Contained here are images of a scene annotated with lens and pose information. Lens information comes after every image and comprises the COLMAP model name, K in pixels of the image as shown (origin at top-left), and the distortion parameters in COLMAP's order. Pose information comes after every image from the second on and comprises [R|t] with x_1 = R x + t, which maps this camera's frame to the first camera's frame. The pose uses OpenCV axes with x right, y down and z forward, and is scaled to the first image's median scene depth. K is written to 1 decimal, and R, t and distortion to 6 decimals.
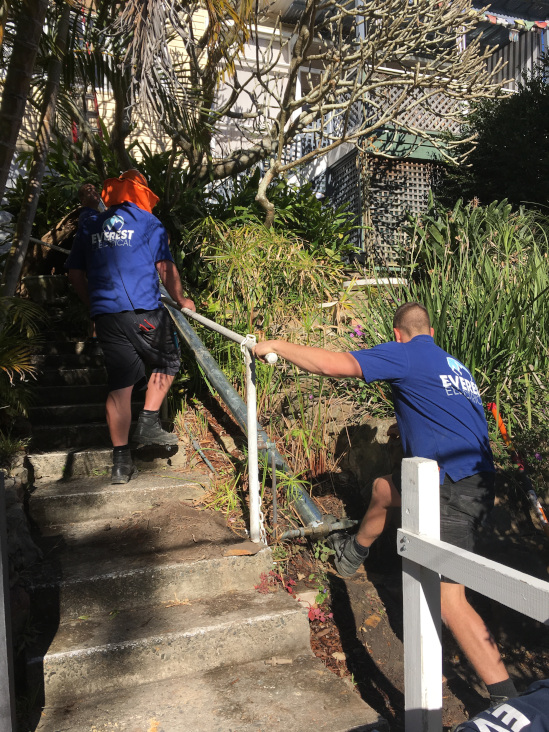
lens RADIAL K [[612.3, 0, 274.5], [0, 612.3, 366.0], [0, 0, 1]] dist [0.082815, -0.126374]
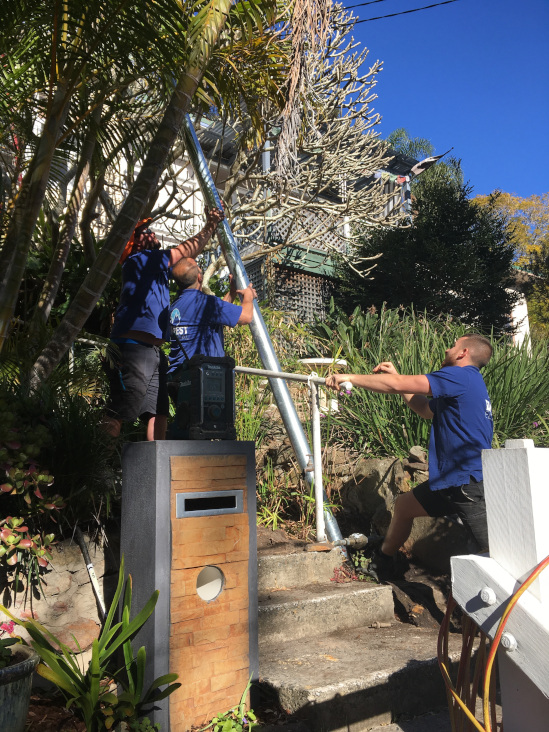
lens RADIAL K [[612.3, 0, 274.5], [0, 612.3, 366.0], [0, 0, 1]] dist [0.082815, -0.126374]
pose [[0.966476, 0.061272, 0.249338, -0.398035], [-0.016566, 0.983966, -0.177588, 0.147091], [-0.256221, 0.167504, 0.951994, -0.142747]]
